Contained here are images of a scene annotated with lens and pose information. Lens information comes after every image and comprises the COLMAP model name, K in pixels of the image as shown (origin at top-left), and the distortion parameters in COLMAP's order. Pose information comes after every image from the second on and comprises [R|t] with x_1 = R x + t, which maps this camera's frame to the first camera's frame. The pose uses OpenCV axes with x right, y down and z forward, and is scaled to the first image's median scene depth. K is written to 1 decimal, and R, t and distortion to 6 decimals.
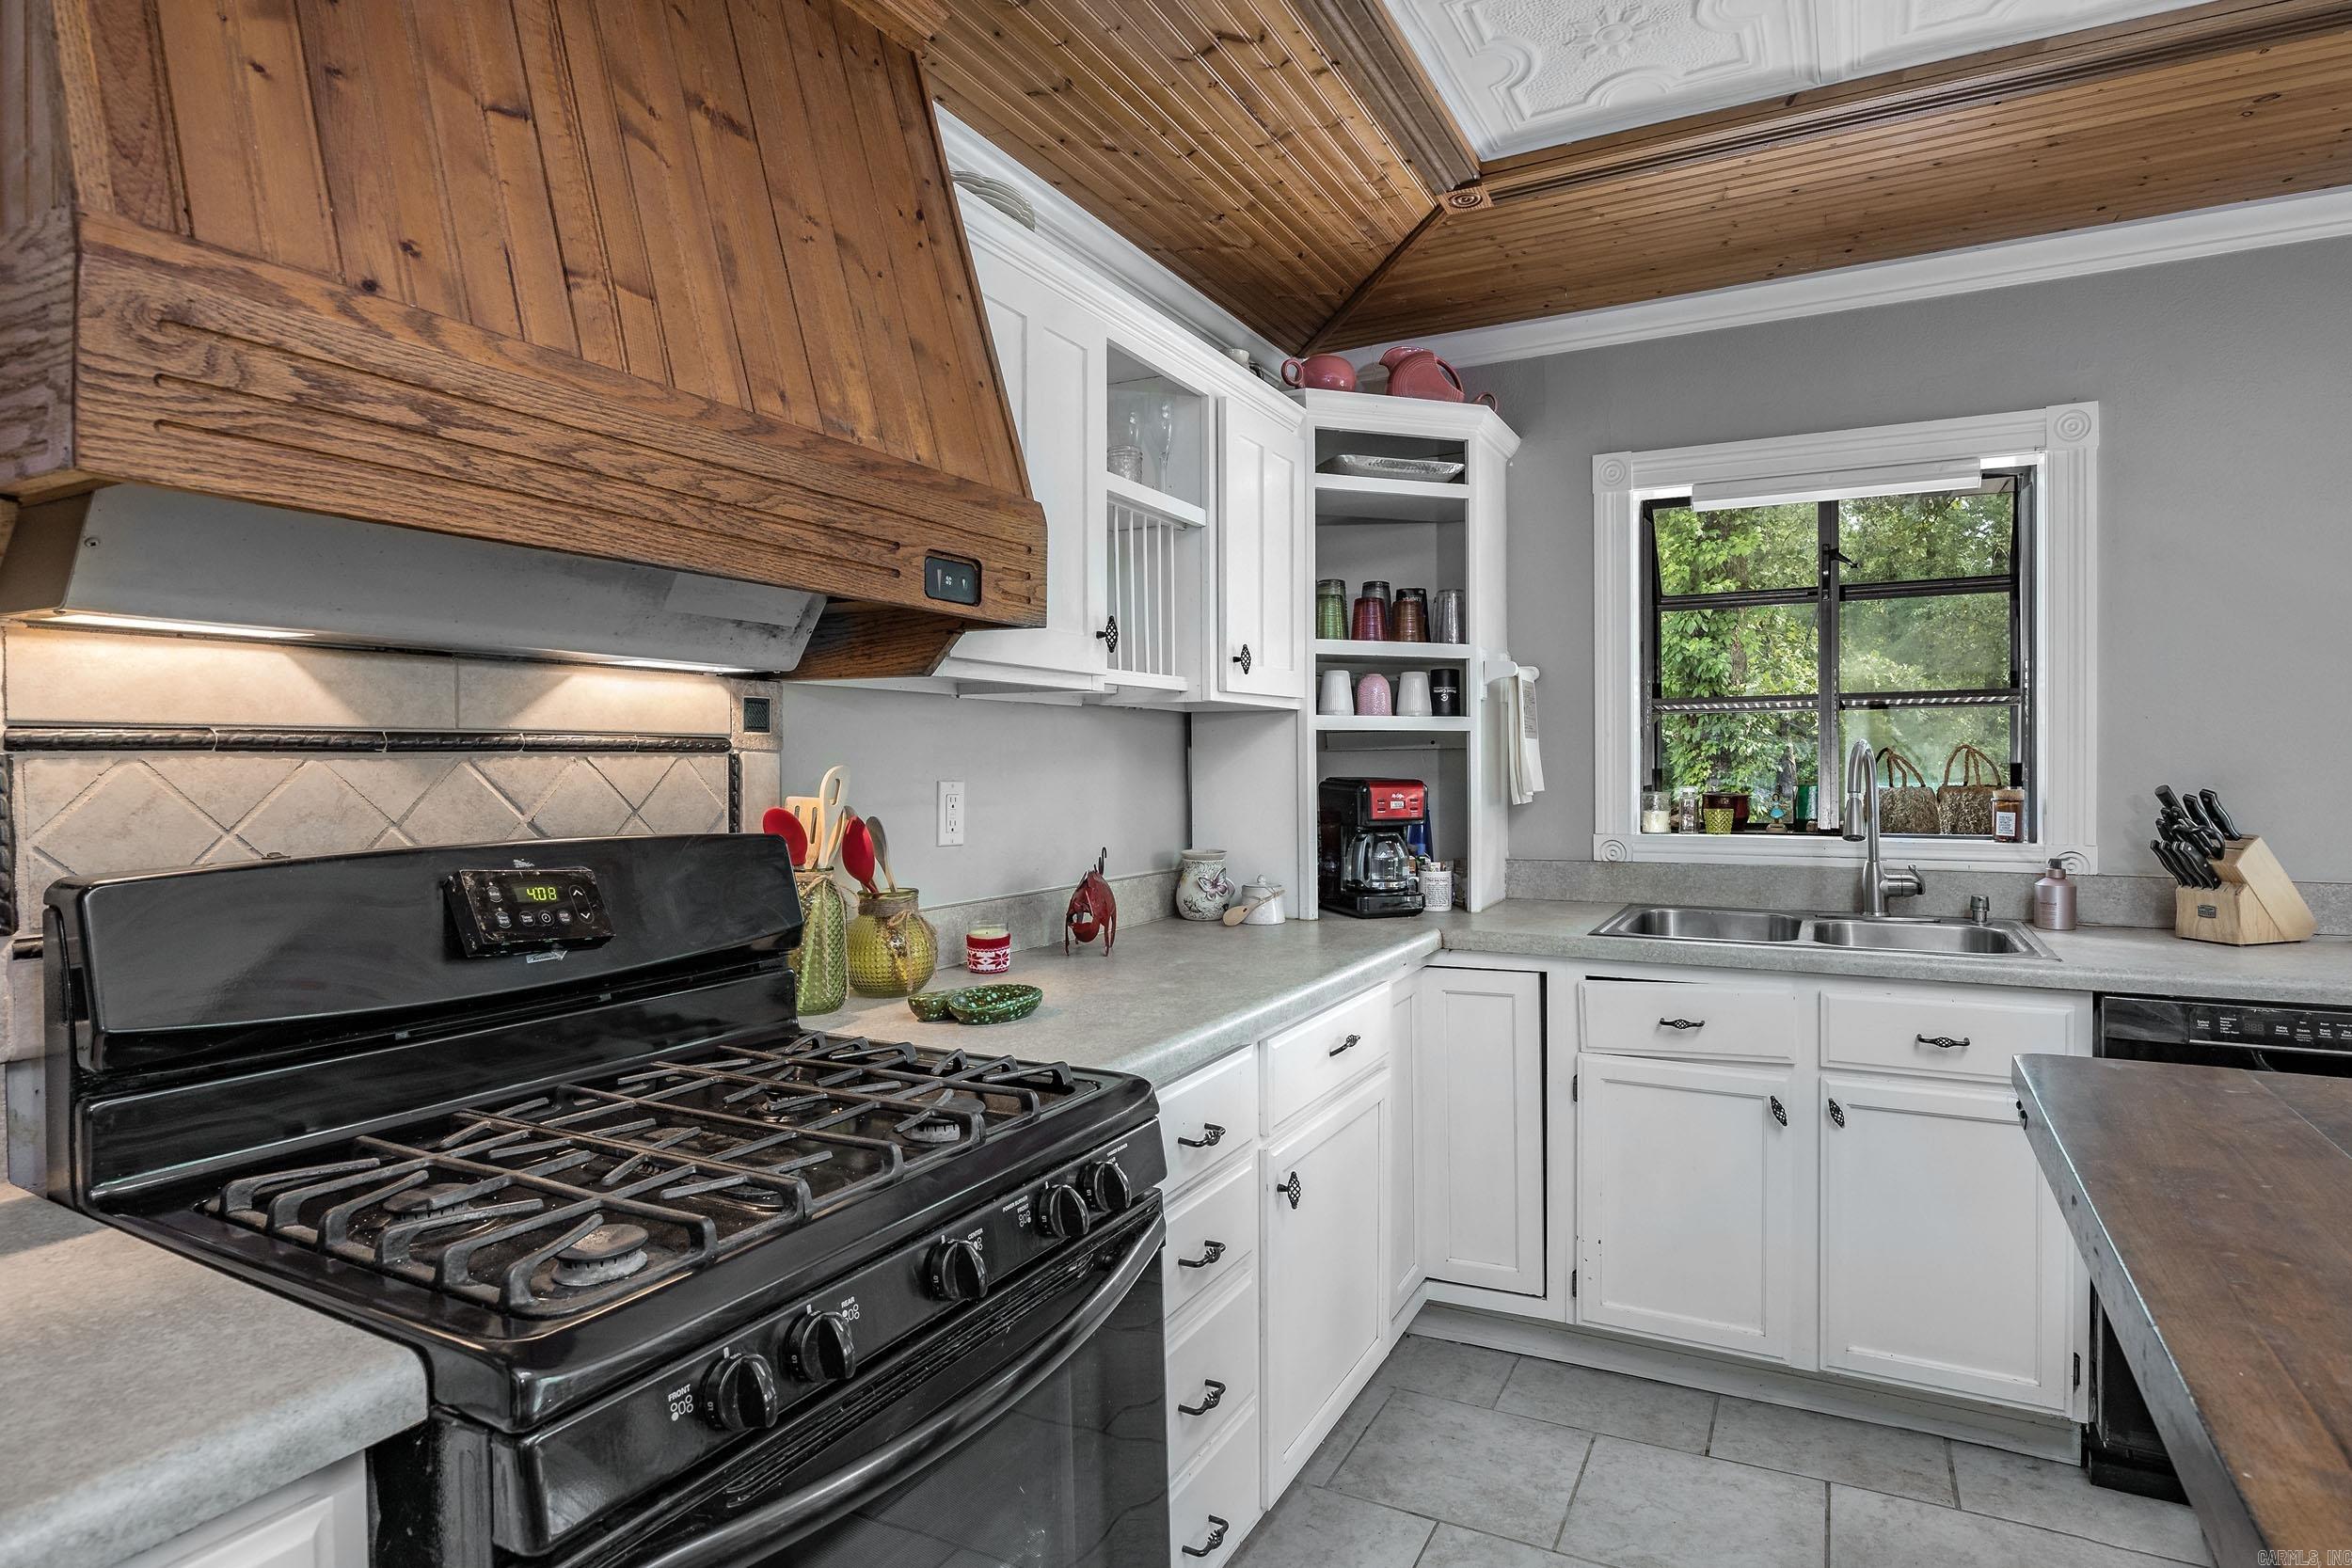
lens RADIAL K [[1265.3, 0, 1104.1], [0, 1265.3, 763.1], [0, 0, 1]] dist [-0.017442, -0.001340]
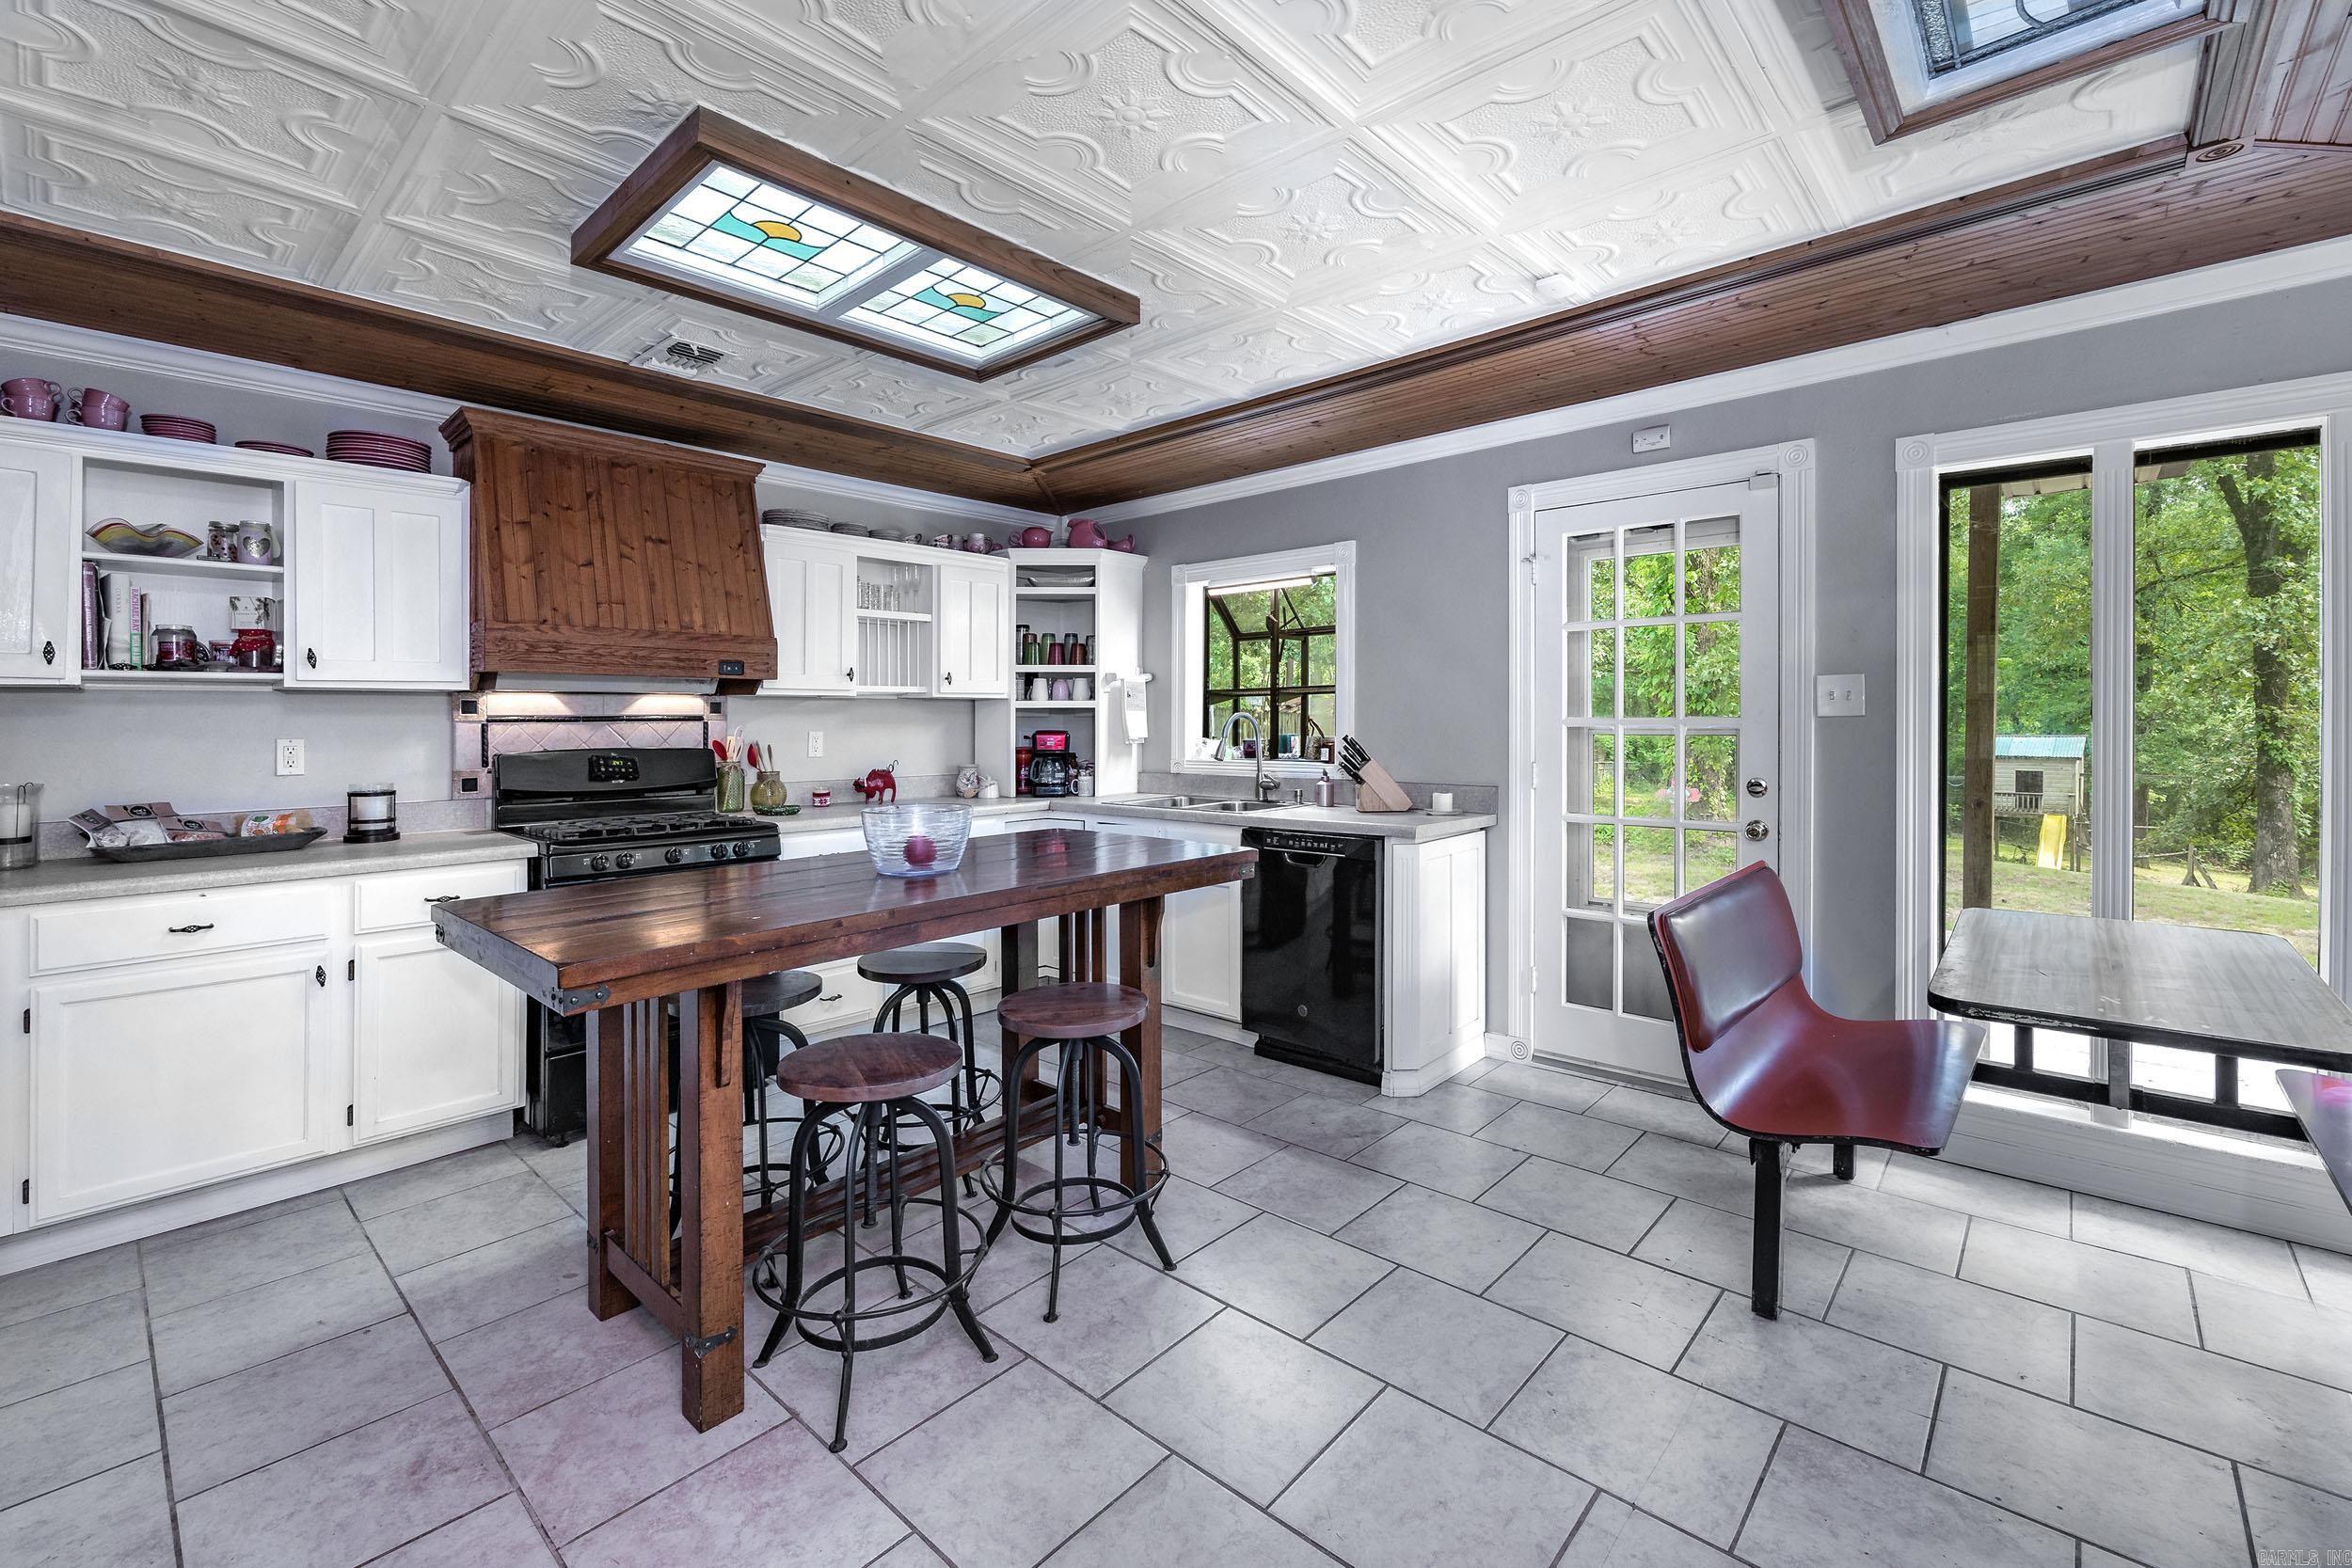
lens RADIAL K [[989.8, 0, 987.4], [0, 989.8, 706.6], [0, 0, 1]] dist [-0.008560, 0.000237]
pose [[0.947573, -0.006225, -0.319478, 1.077465], [0.001623, 0.999891, -0.014672, -0.007279], [0.319534, 0.013384, 0.947480, -0.975203]]
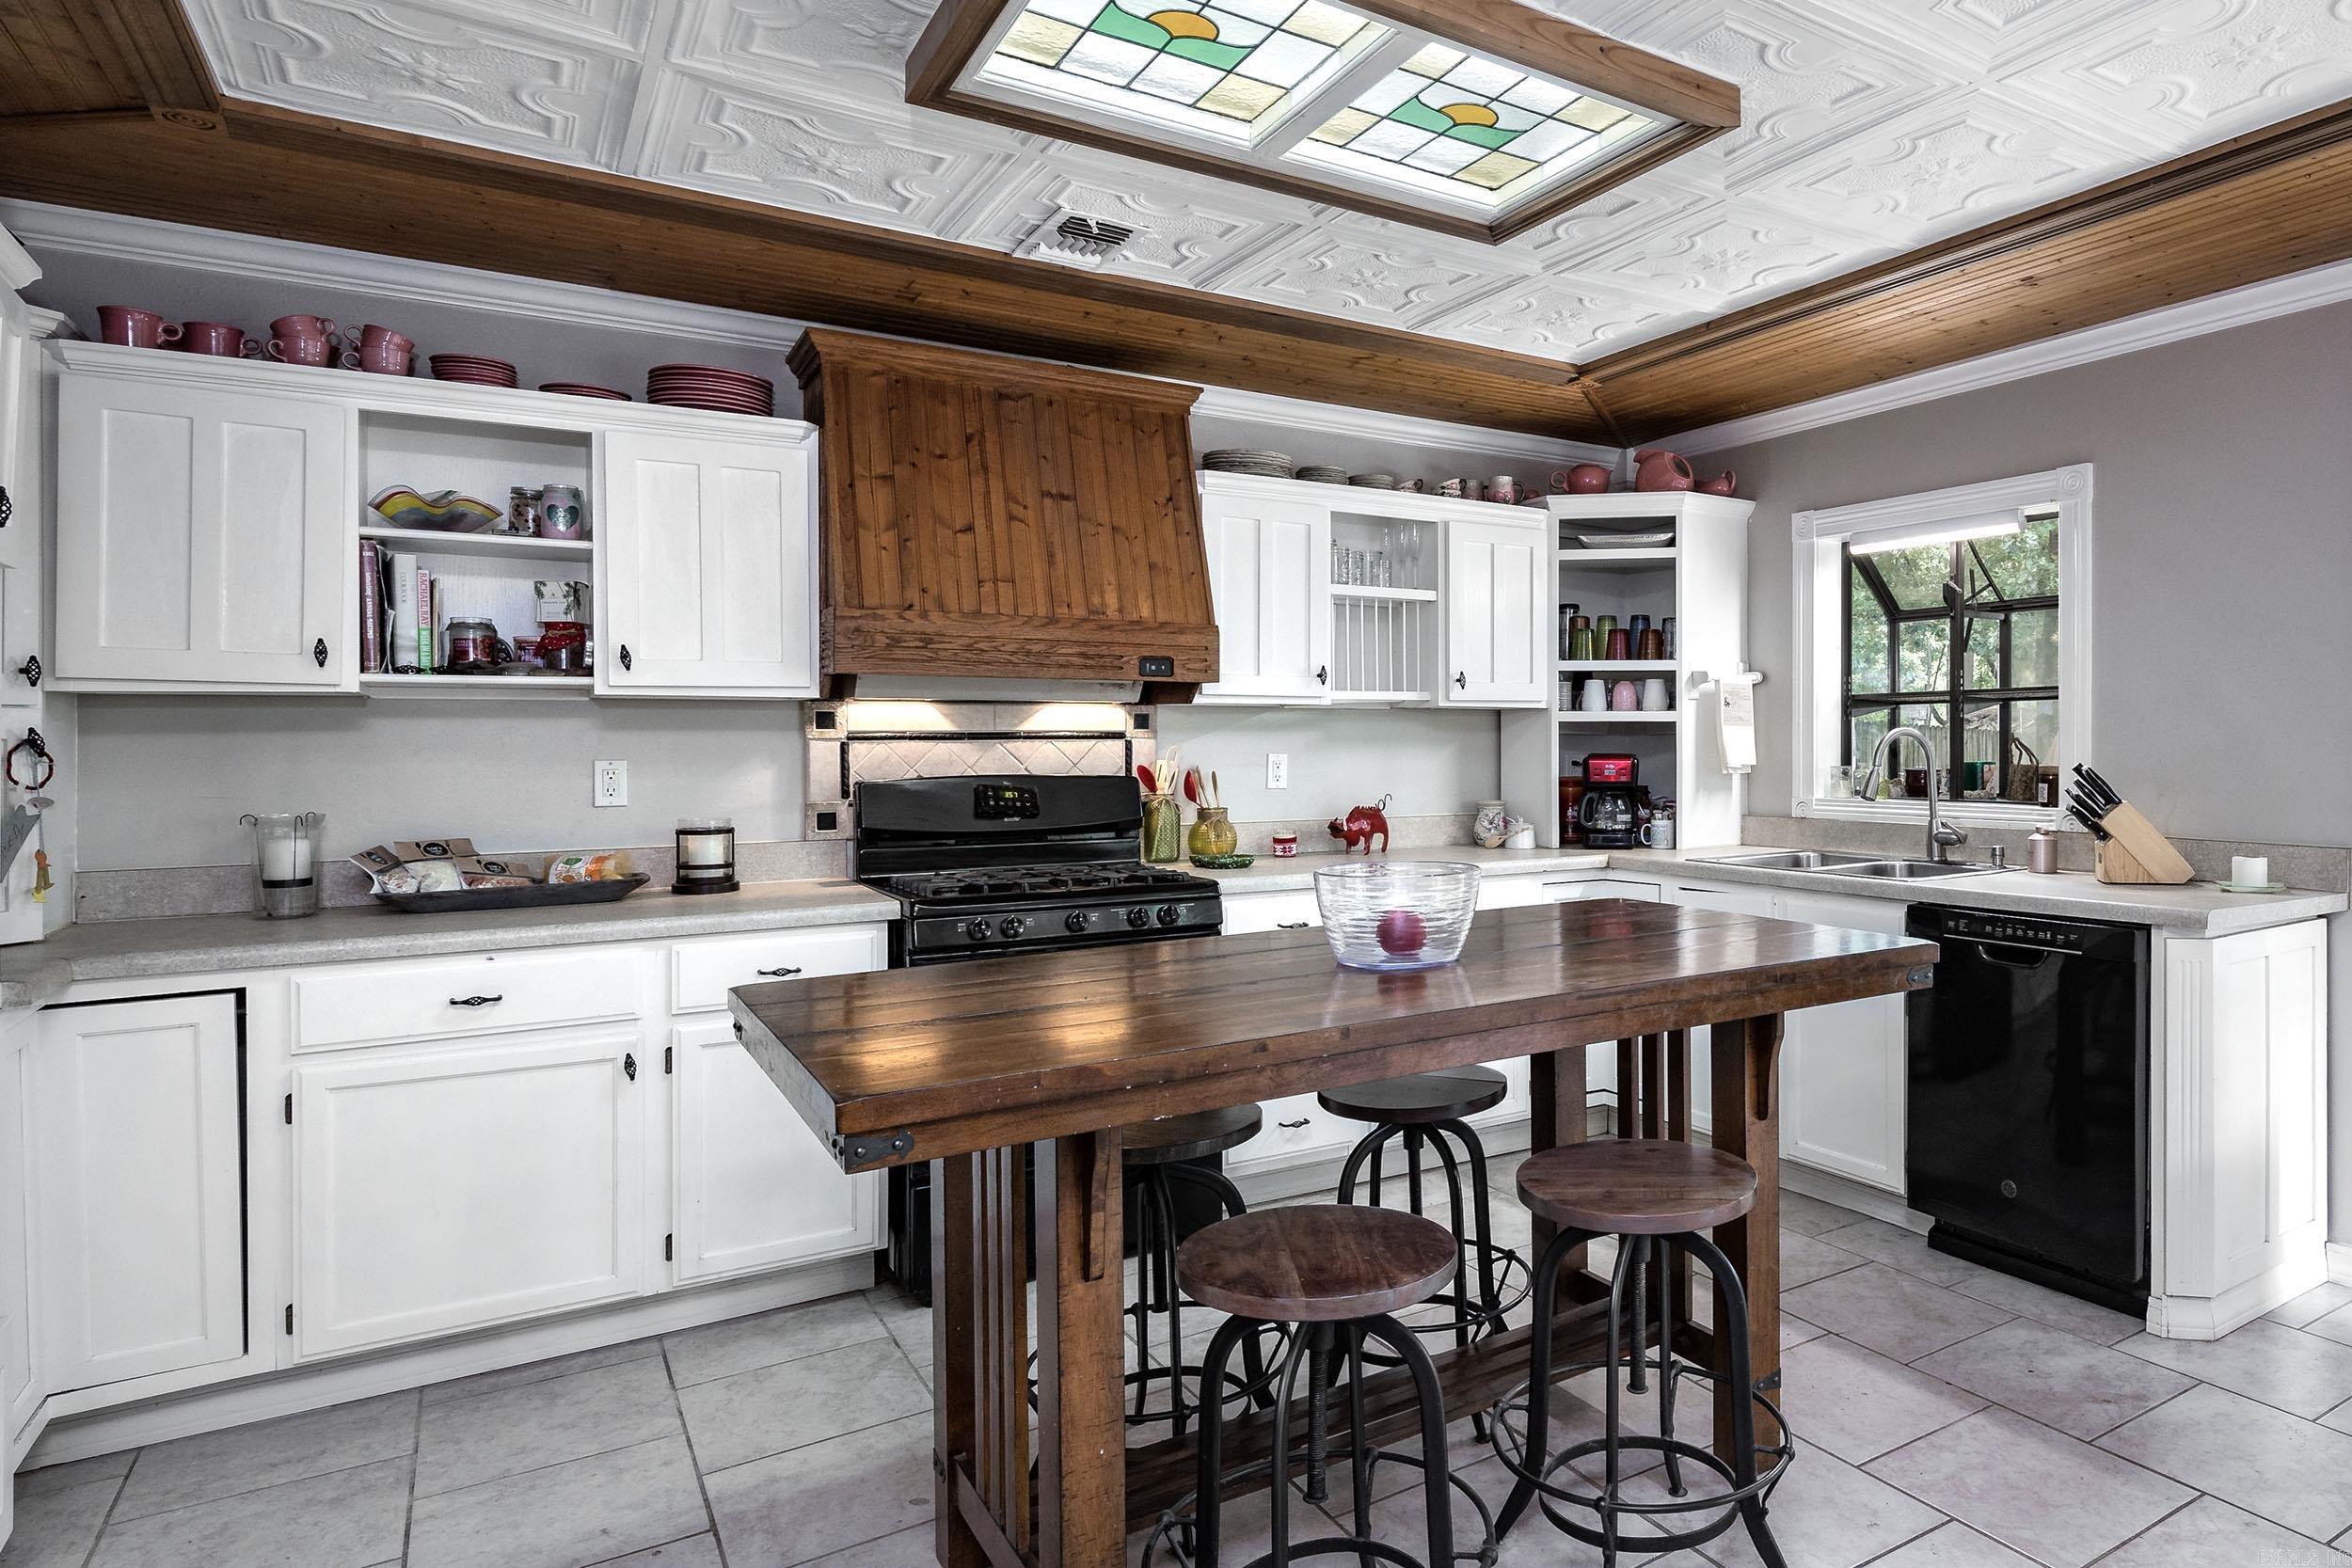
lens RADIAL K [[1275.9, 0, 1269.6], [0, 1275.9, 714.6], [0, 0, 1]] dist [-0.011254, 0.001870]
pose [[0.863194, -0.009434, -0.504785, 1.045128], [-0.000875, 0.999796, -0.020182, -0.006938], [0.504872, 0.017863, 0.863009, -0.781834]]
